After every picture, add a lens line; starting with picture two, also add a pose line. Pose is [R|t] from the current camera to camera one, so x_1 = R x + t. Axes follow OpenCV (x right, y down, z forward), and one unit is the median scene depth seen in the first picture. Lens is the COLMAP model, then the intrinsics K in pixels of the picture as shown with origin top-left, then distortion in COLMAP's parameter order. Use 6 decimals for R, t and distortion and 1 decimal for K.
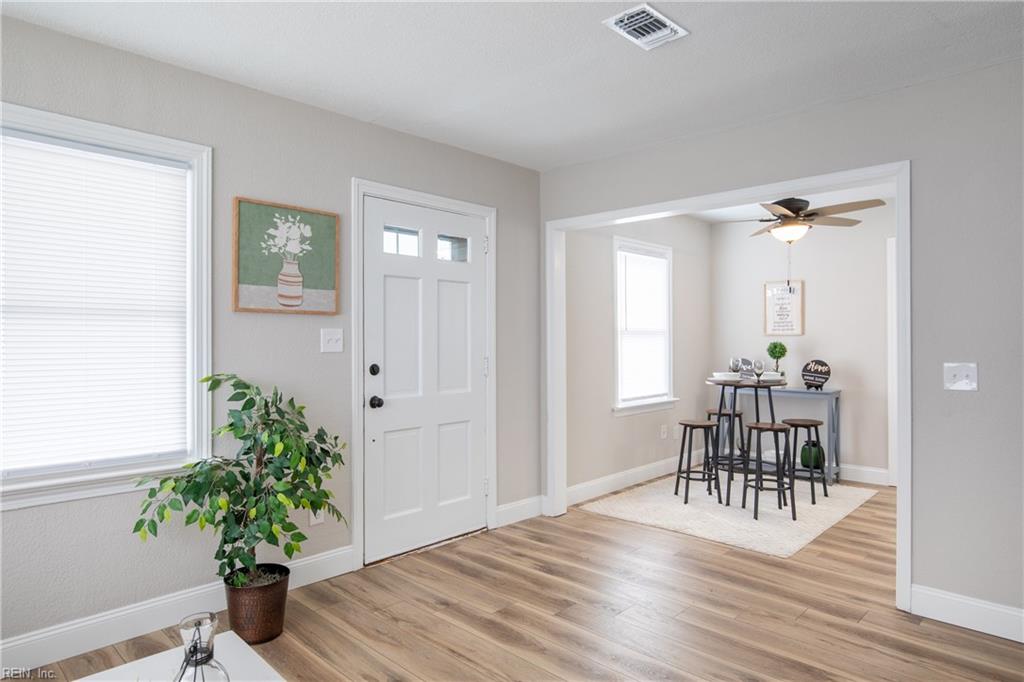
lens RADIAL K [[611.3, 0, 510.3], [0, 611.3, 340.7], [0, 0, 1]] dist [0.005561, 0.000637]
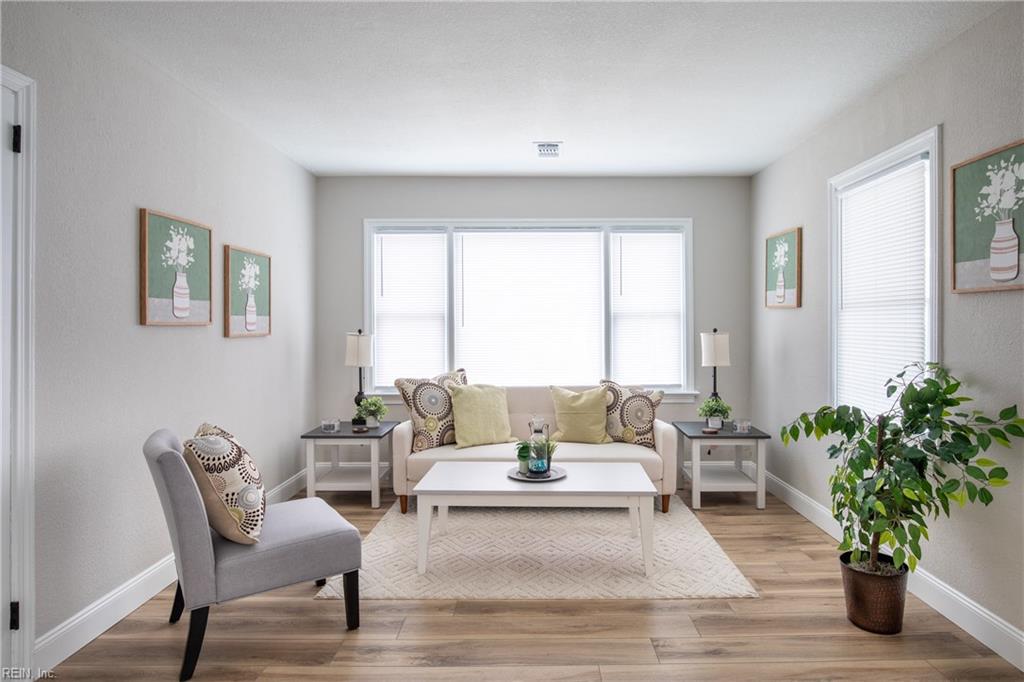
lens RADIAL K [[589.2, 0, 513.0], [0, 589.2, 337.9], [0, 0, 1]] dist [-0.000020, -0.000016]
pose [[-0.714714, 0.003474, -0.699408, 0.592535], [0.002310, 0.999994, 0.002606, 0.010579], [0.699413, 0.000247, -0.714718, 1.128797]]
